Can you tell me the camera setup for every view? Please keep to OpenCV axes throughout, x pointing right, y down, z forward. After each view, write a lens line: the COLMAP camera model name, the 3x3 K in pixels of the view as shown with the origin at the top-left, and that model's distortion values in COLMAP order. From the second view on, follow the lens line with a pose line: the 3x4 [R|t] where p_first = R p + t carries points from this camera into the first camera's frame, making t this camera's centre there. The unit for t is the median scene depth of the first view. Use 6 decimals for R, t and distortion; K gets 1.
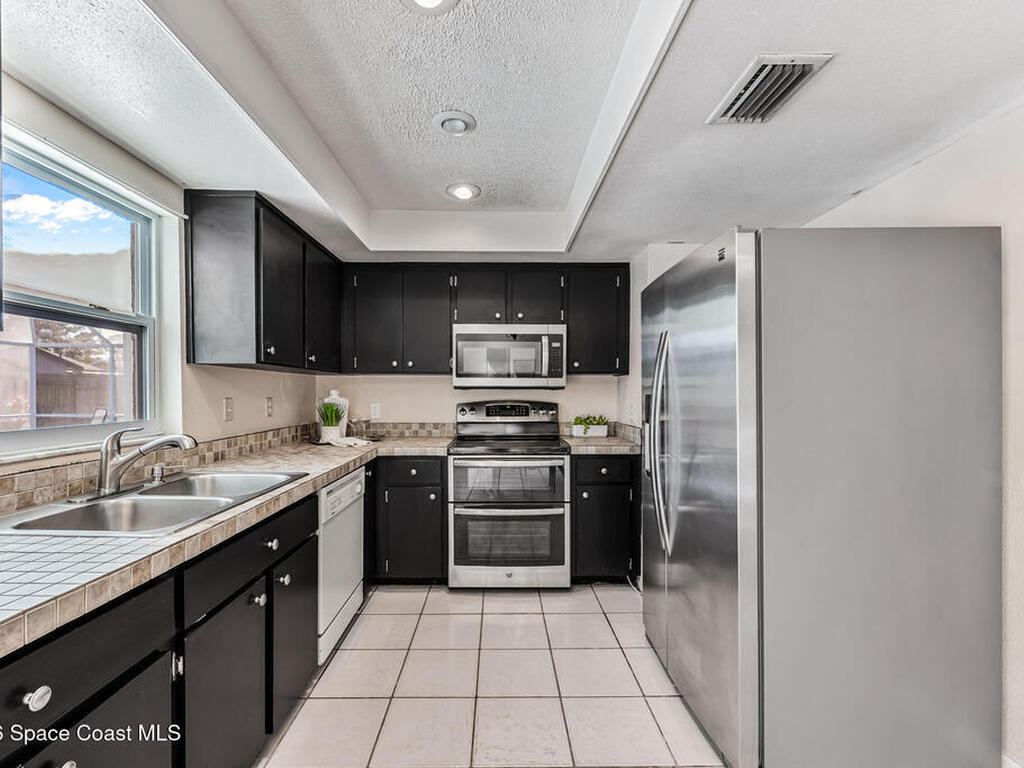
lens RADIAL K [[441.9, 0, 496.6], [0, 441.9, 397.4], [0, 0, 1]] dist [-0.001250, -0.000093]
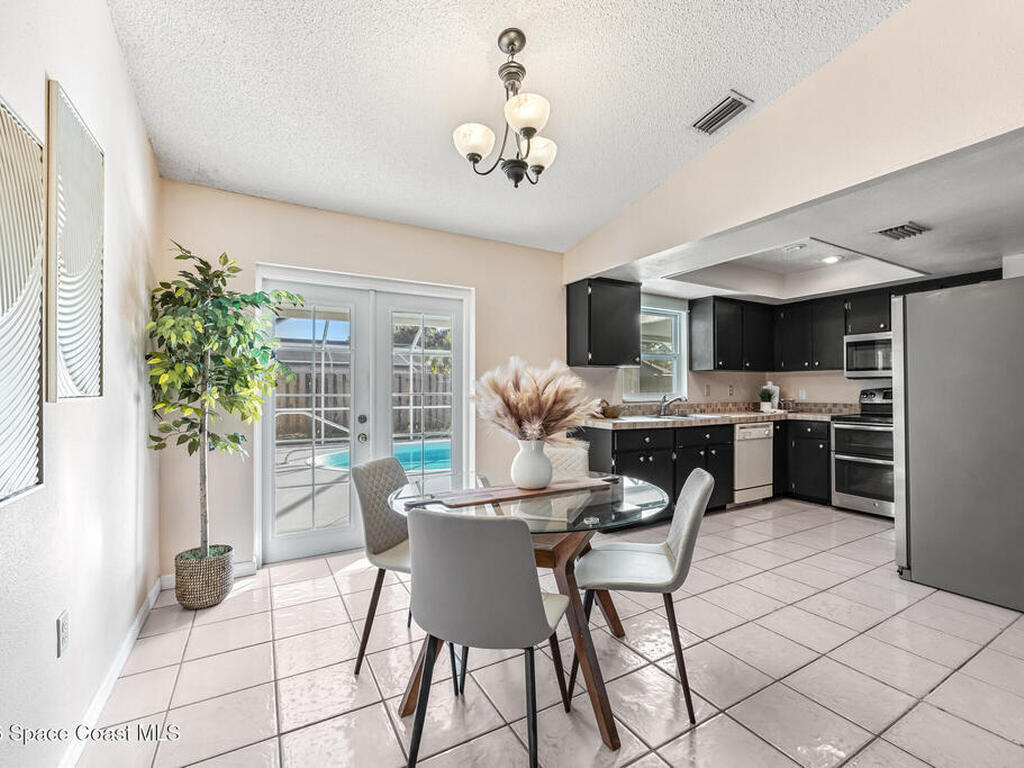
lens RADIAL K [[452.1, 0, 535.6], [0, 452.1, 387.9], [0, 0, 1]] dist [-0.000456, 0.000028]
pose [[0.516133, -0.006001, -0.856487, 0.727318], [-0.008904, 0.999884, -0.012371, 0.041432], [0.856462, 0.014011, 0.516020, -0.738049]]
